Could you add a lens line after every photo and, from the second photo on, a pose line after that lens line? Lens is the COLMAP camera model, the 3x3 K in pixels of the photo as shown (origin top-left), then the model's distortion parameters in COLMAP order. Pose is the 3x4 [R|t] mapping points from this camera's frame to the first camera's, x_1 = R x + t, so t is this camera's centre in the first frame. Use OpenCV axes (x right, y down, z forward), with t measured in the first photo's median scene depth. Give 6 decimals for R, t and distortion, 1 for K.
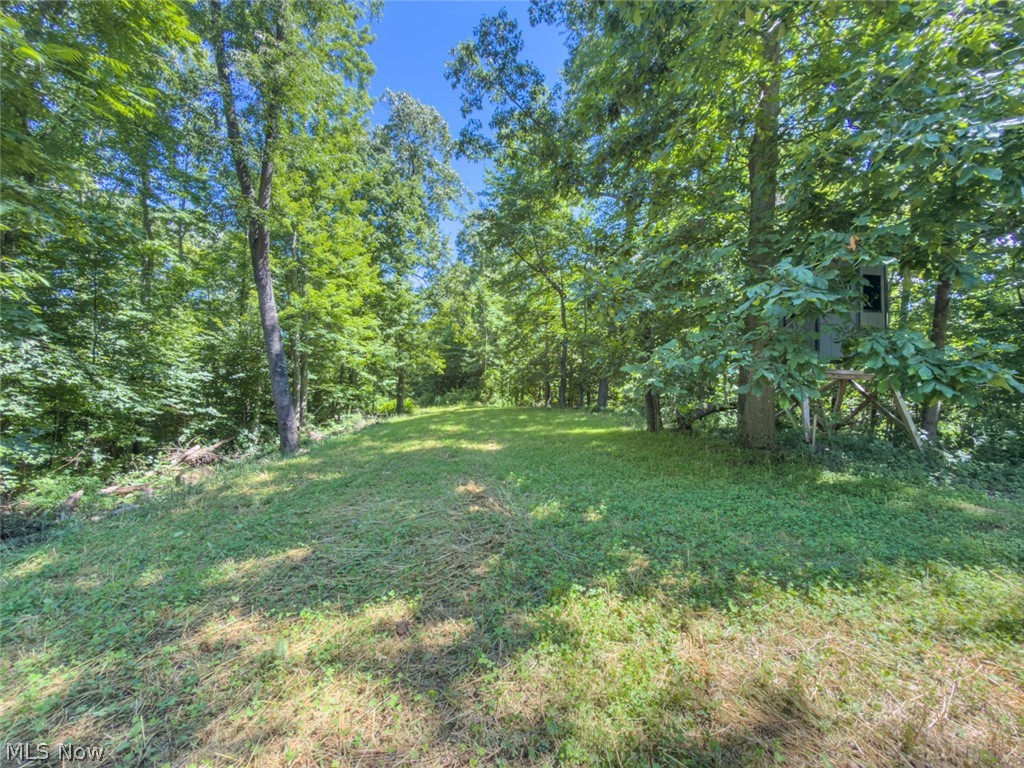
lens RADIAL K [[408.6, 0, 511.1], [0, 408.6, 379.0], [0, 0, 1]] dist [-0.000887, -0.000416]
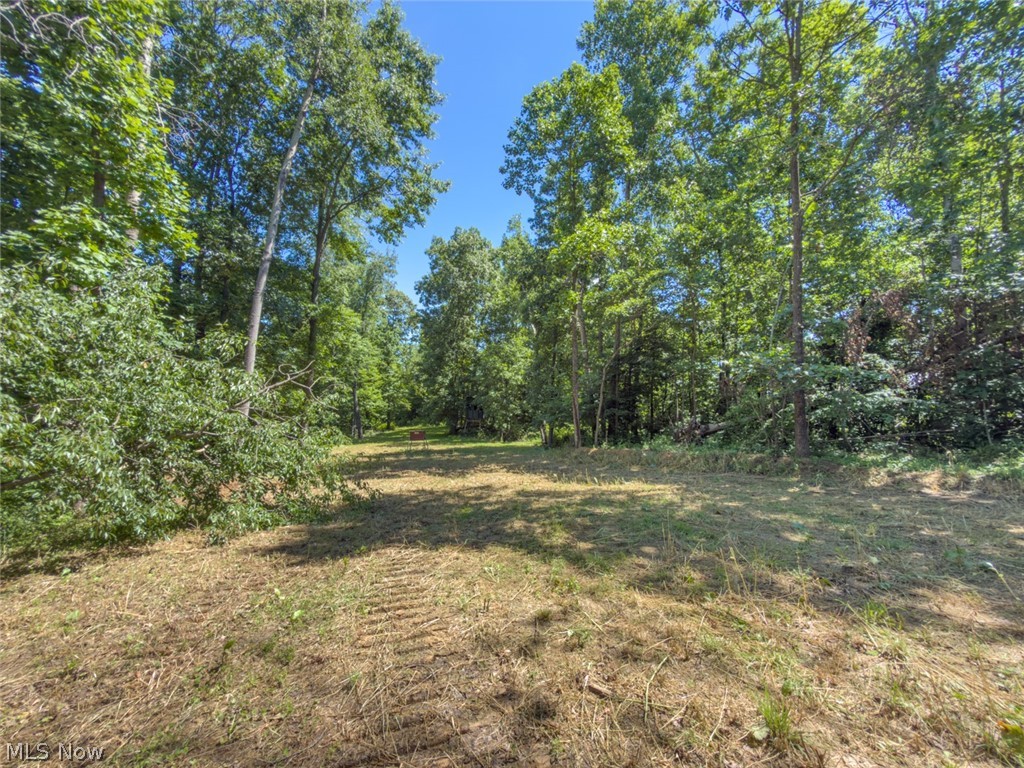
lens RADIAL K [[408.6, 0, 511.1], [0, 408.6, 379.0], [0, 0, 1]] dist [-0.000887, -0.000416]
pose [[0.999265, 0.000371, 0.038341, 0.342472], [0.001401, 0.998933, -0.046172, -0.098508], [-0.038317, 0.046191, 0.998197, -1.397411]]
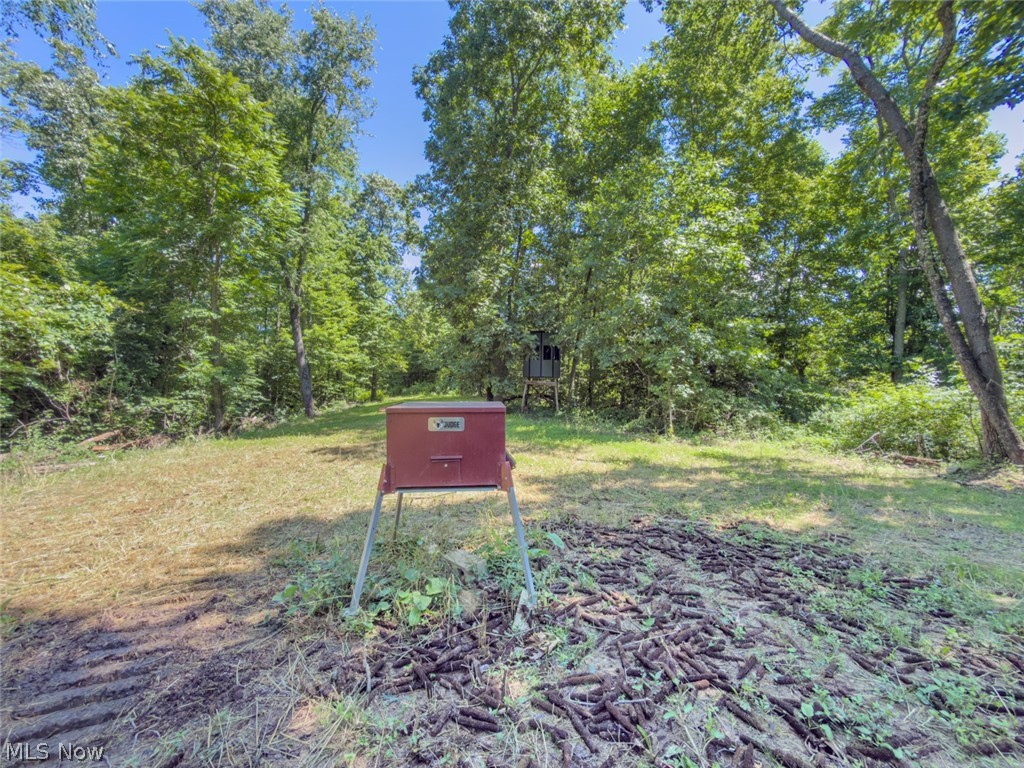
lens RADIAL K [[408.6, 0, 511.1], [0, 408.6, 379.0], [0, 0, 1]] dist [-0.000887, -0.000416]
pose [[0.998897, 0.002505, 0.046891, 0.152347], [-0.003589, 0.999728, 0.023047, -0.027672], [-0.046820, -0.023190, 0.998634, -0.472013]]
